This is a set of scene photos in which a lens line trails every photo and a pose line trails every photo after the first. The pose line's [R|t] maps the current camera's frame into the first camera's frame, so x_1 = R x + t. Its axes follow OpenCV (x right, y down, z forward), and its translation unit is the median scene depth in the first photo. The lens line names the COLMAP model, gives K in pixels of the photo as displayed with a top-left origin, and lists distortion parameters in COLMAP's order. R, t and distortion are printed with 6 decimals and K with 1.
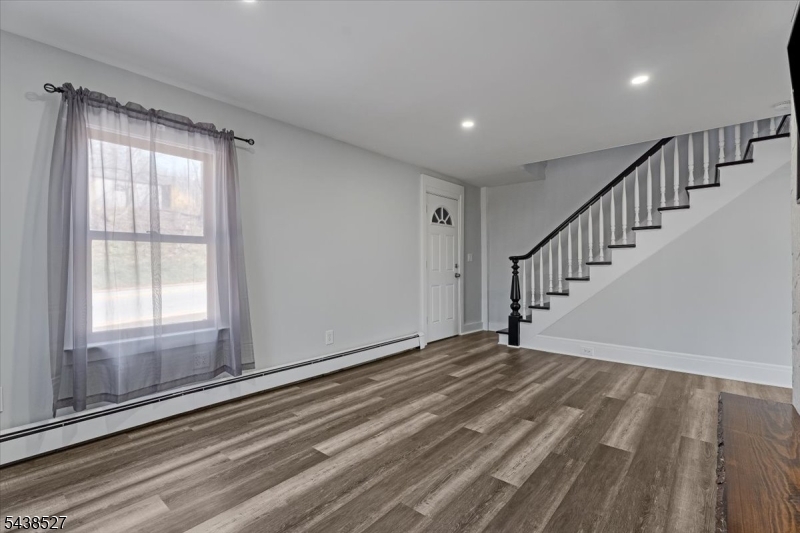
lens RADIAL K [[365.7, 0, 398.0], [0, 365.7, 262.4], [0, 0, 1]] dist [0.002263, 0.000154]
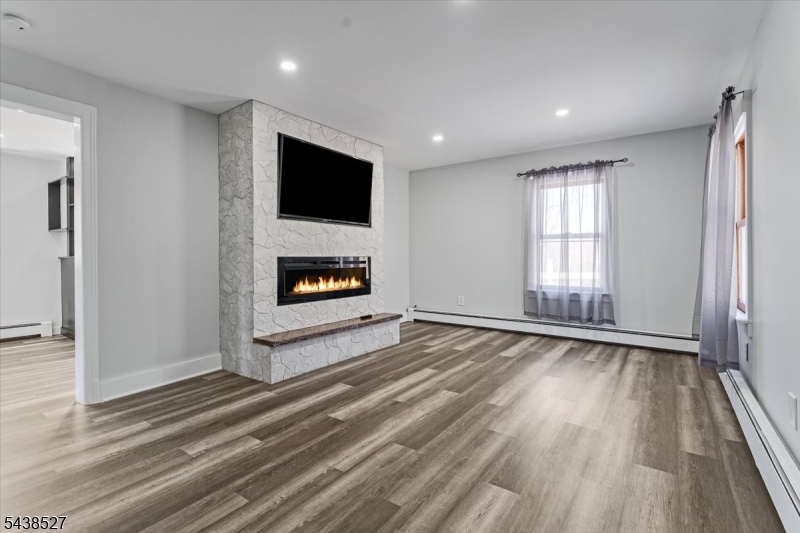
lens RADIAL K [[365.7, 0, 398.0], [0, 365.7, 262.4], [0, 0, 1]] dist [0.002263, 0.000154]
pose [[-0.996019, 0.007798, -0.088796, 0.431578], [0.007472, 0.999964, 0.004008, 0.039516], [0.088824, 0.003329, -0.996042, 1.949242]]
